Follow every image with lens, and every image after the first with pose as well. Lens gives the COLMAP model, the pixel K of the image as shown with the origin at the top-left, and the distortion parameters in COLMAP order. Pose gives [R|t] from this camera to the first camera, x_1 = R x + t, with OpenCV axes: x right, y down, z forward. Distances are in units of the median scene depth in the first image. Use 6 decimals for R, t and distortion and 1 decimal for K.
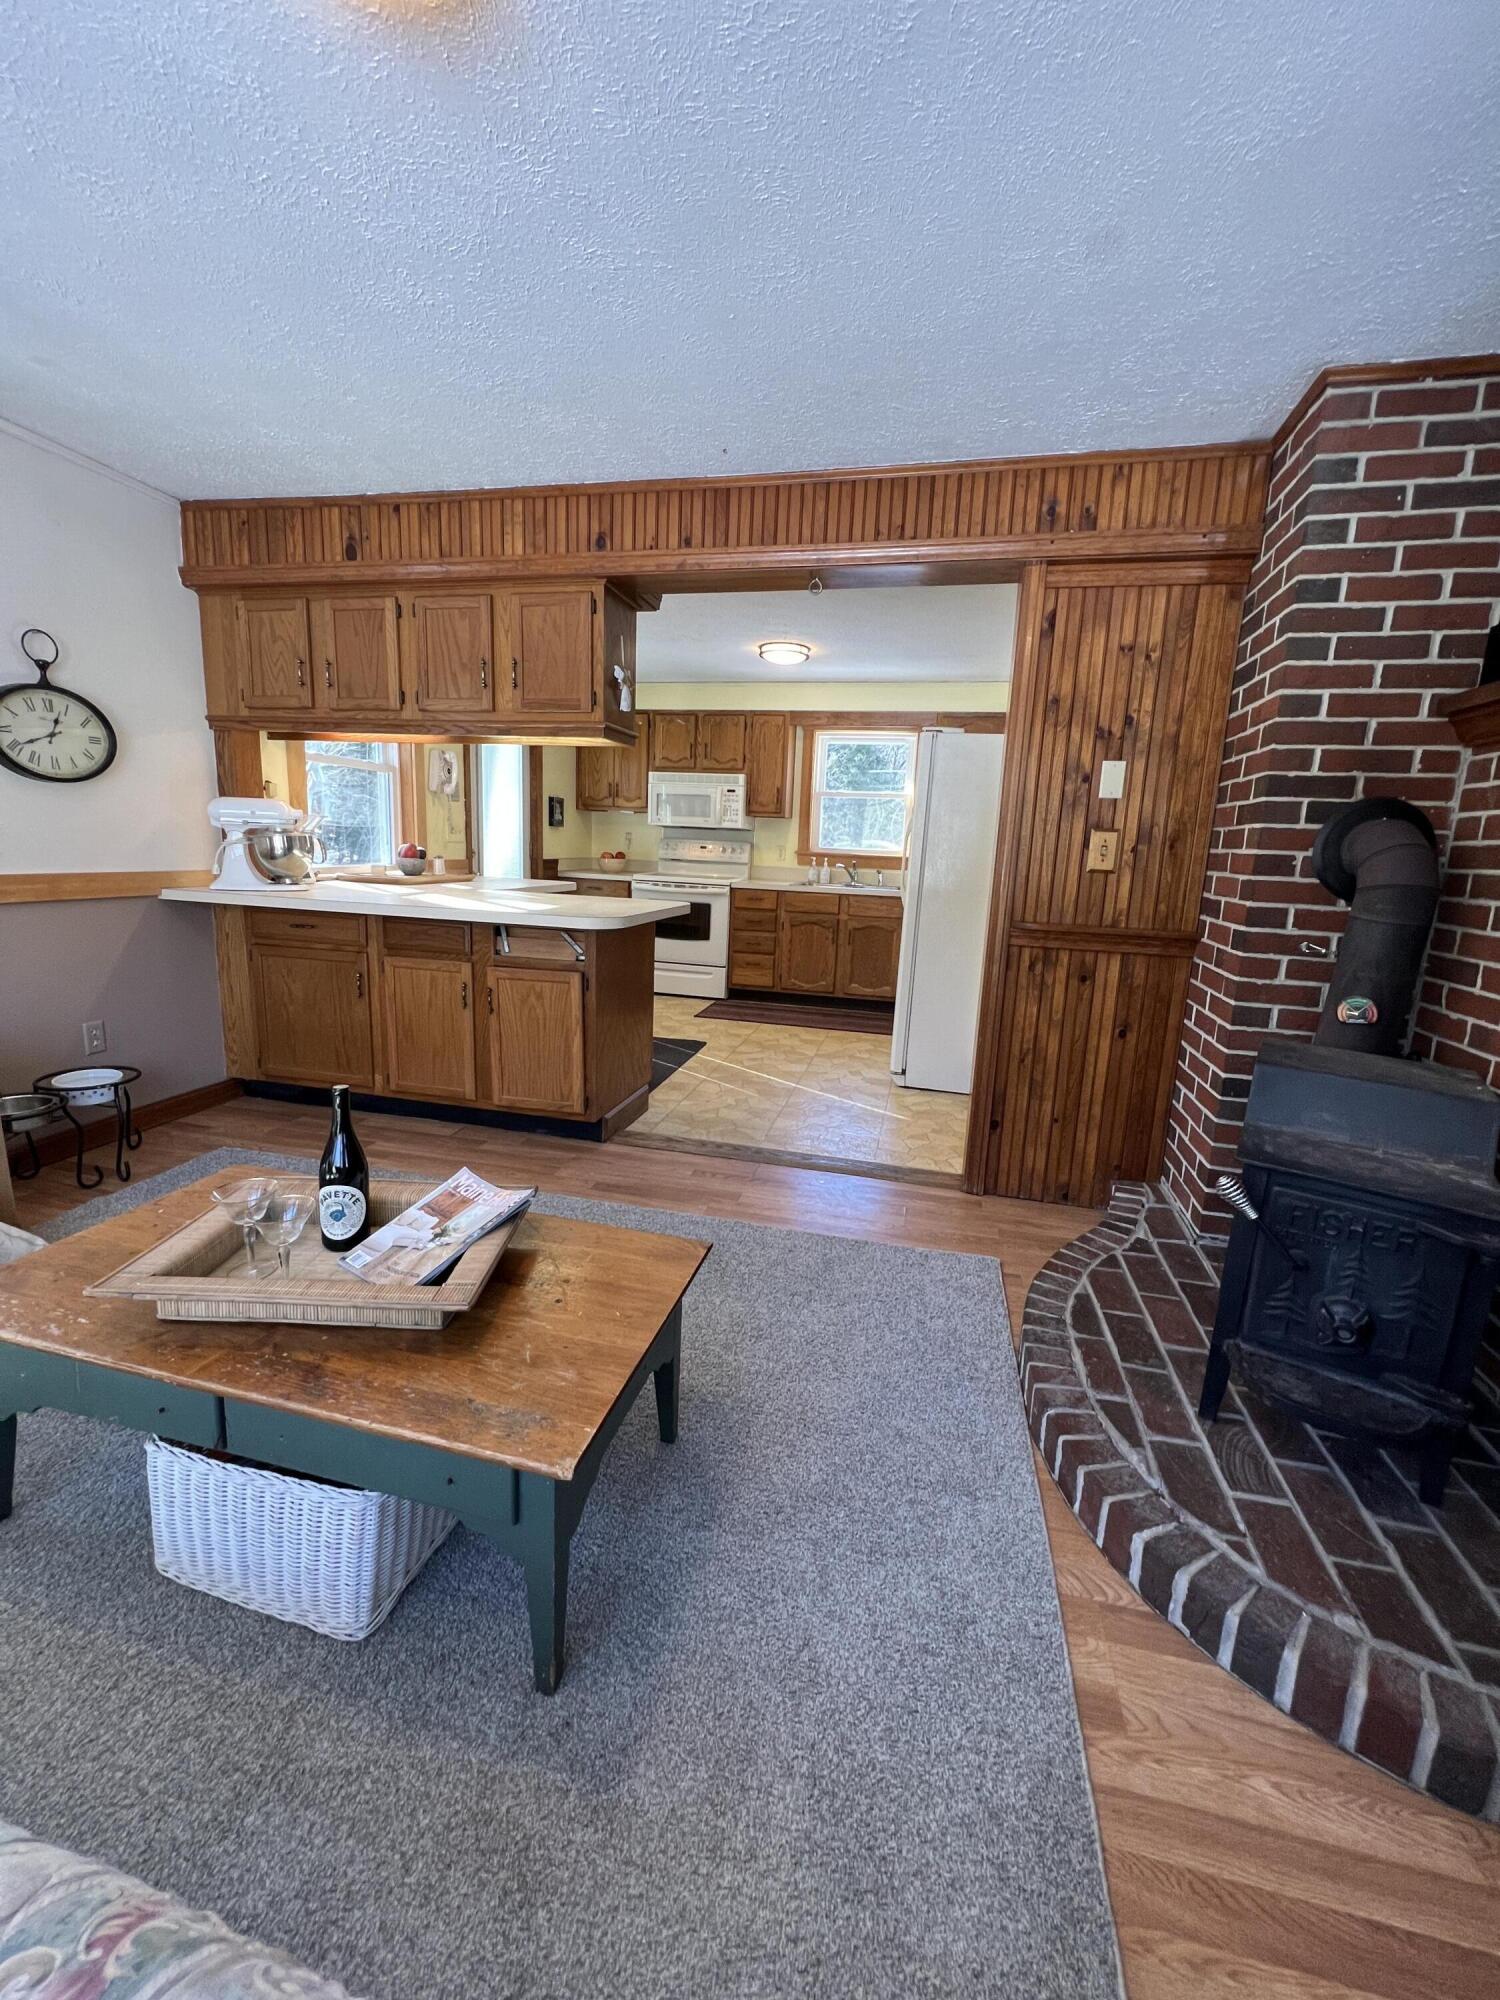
lens RADIAL K [[799.5, 0, 757.8], [0, 799.5, 992.5], [0, 0, 1]] dist [0.000050, 0.000404]
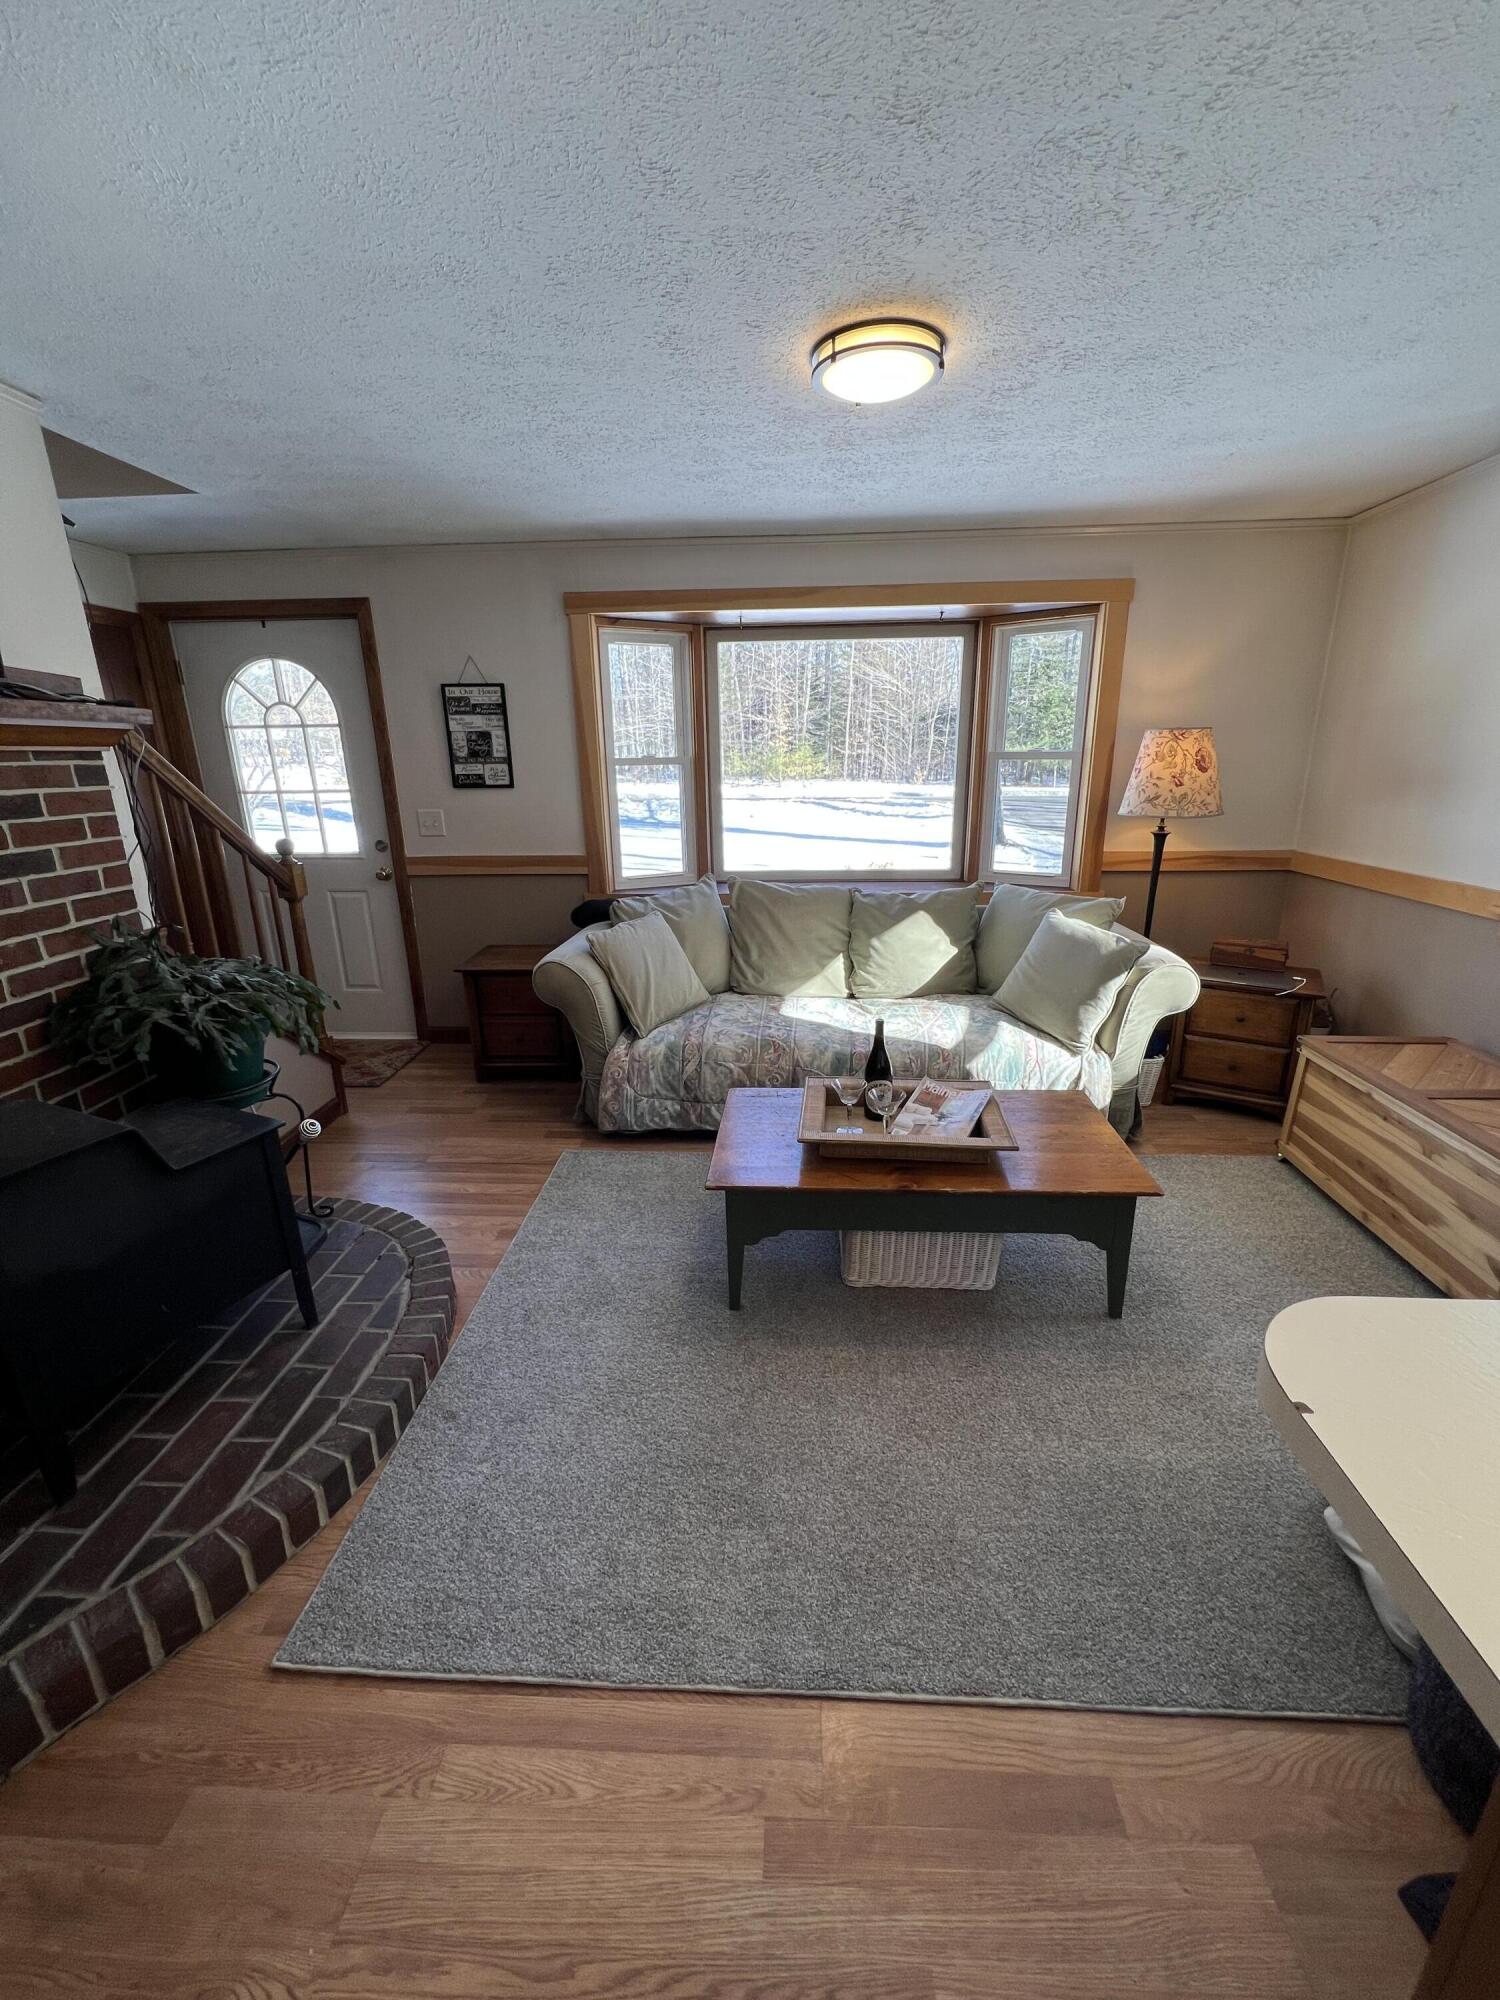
lens RADIAL K [[799.5, 0, 753.5], [0, 799.5, 999.7], [0, 0, 1]] dist [0.000050, 0.000404]
pose [[-0.985243, 0.023260, -0.169574, 0.039275], [-0.057752, 0.887448, 0.457276, -0.284596], [0.161125, 0.460321, -0.873008, 1.042318]]
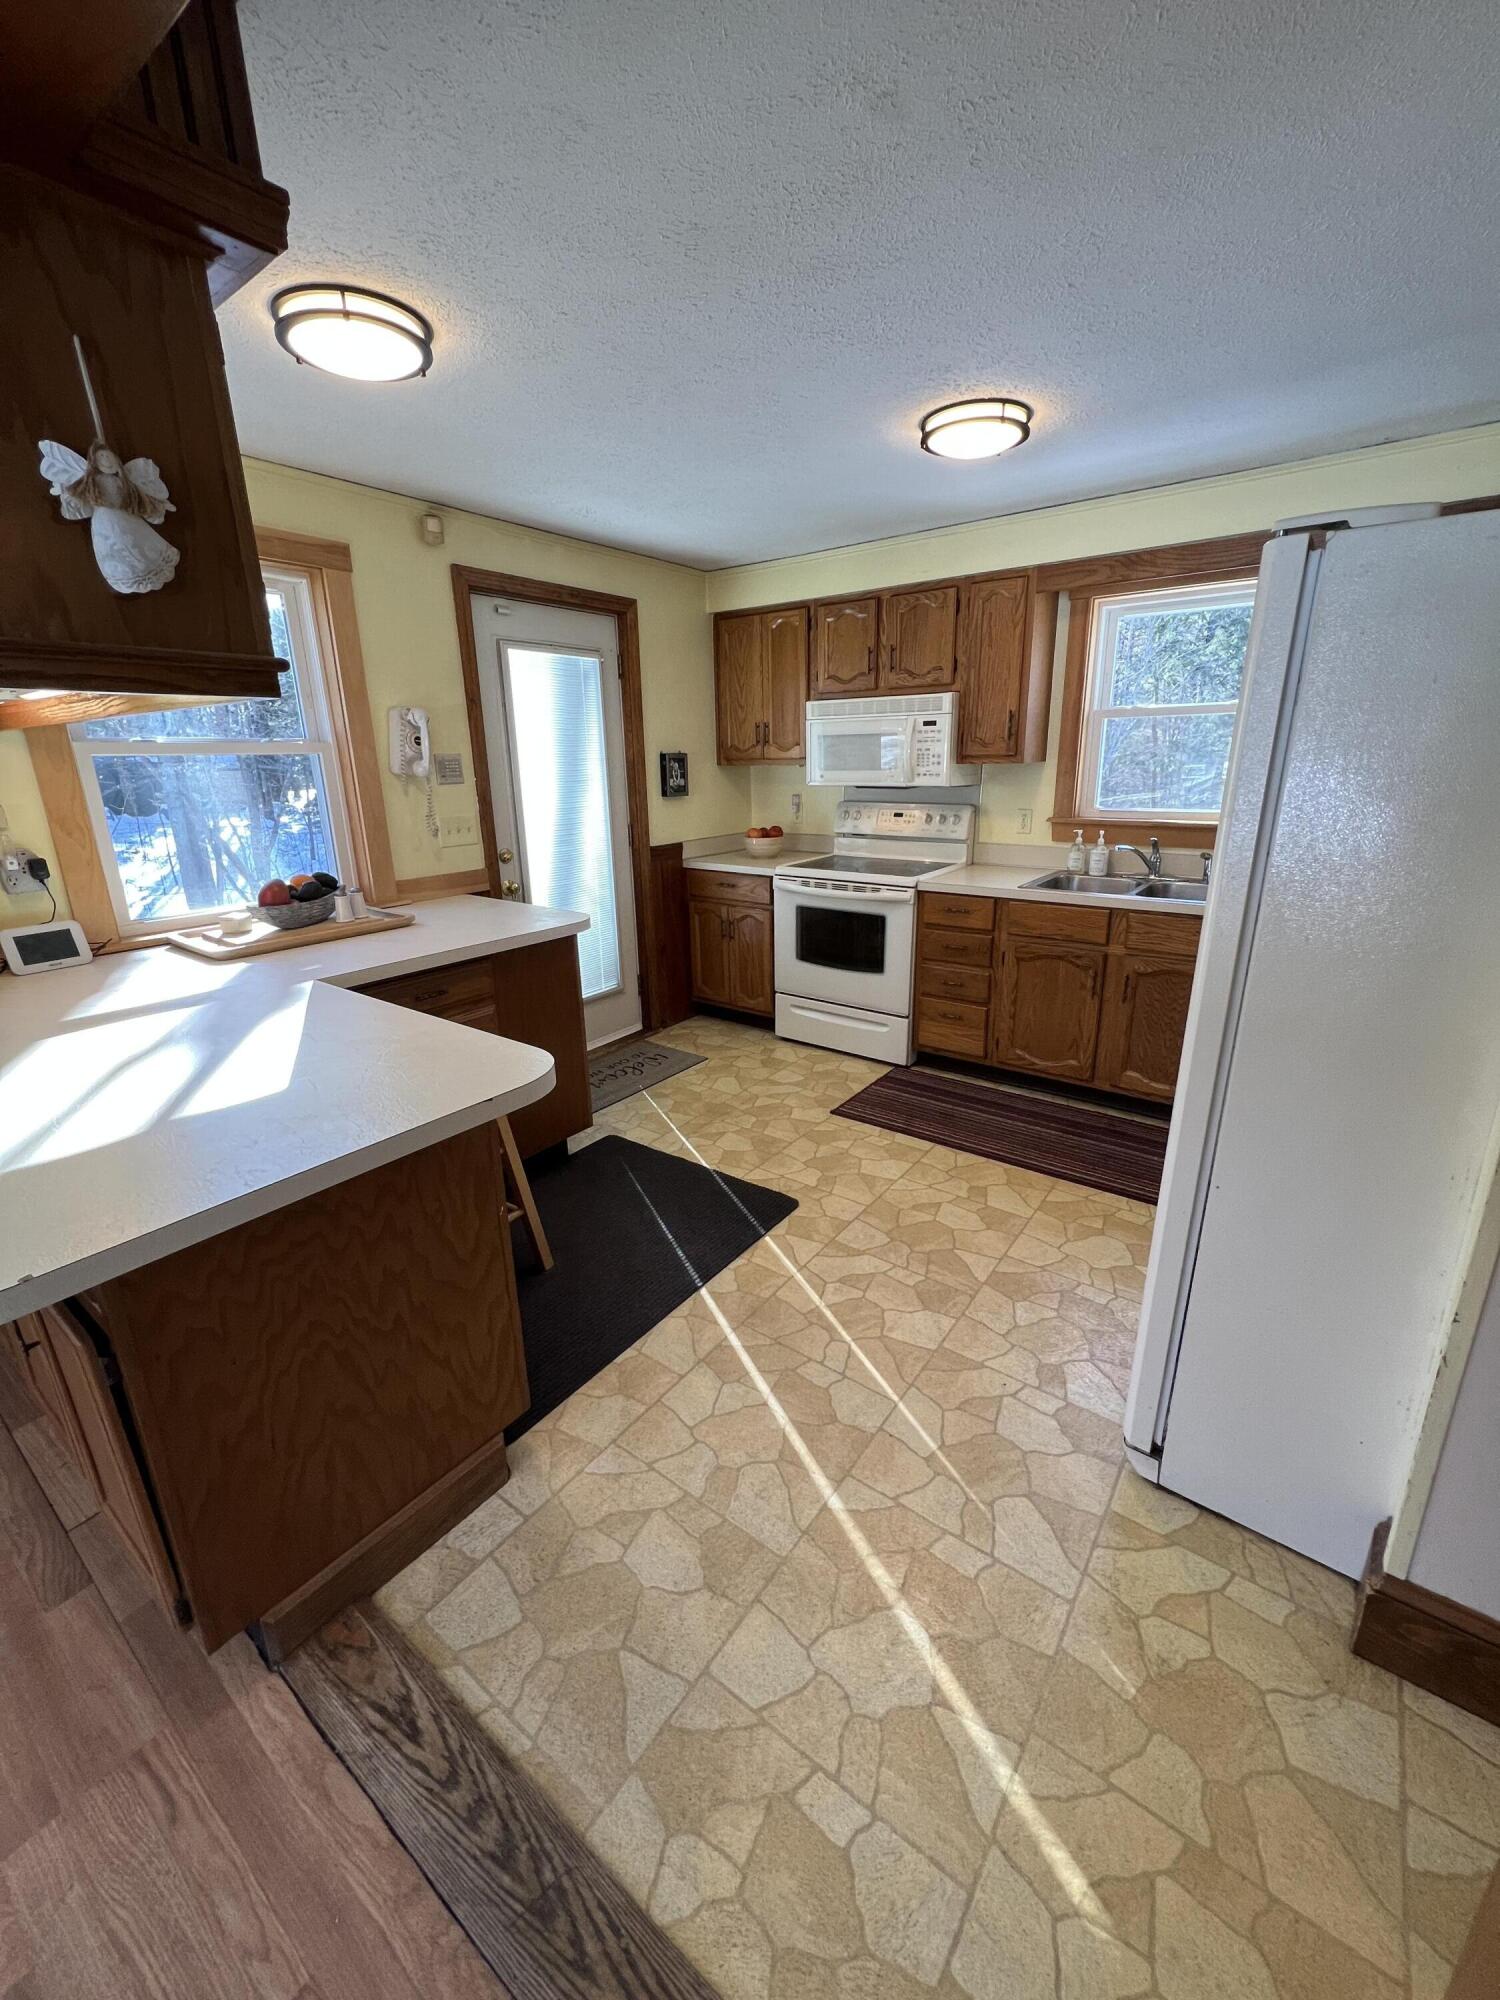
lens RADIAL K [[799.5, 0, 756.1], [0, 799.5, 994.3], [0, 0, 1]] dist [0.000050, 0.000404]
pose [[0.913532, 0.058101, -0.402597, 0.199736], [-0.016826, 0.994297, 0.105313, -0.225582], [0.406420, -0.089433, 0.909299, 0.781500]]
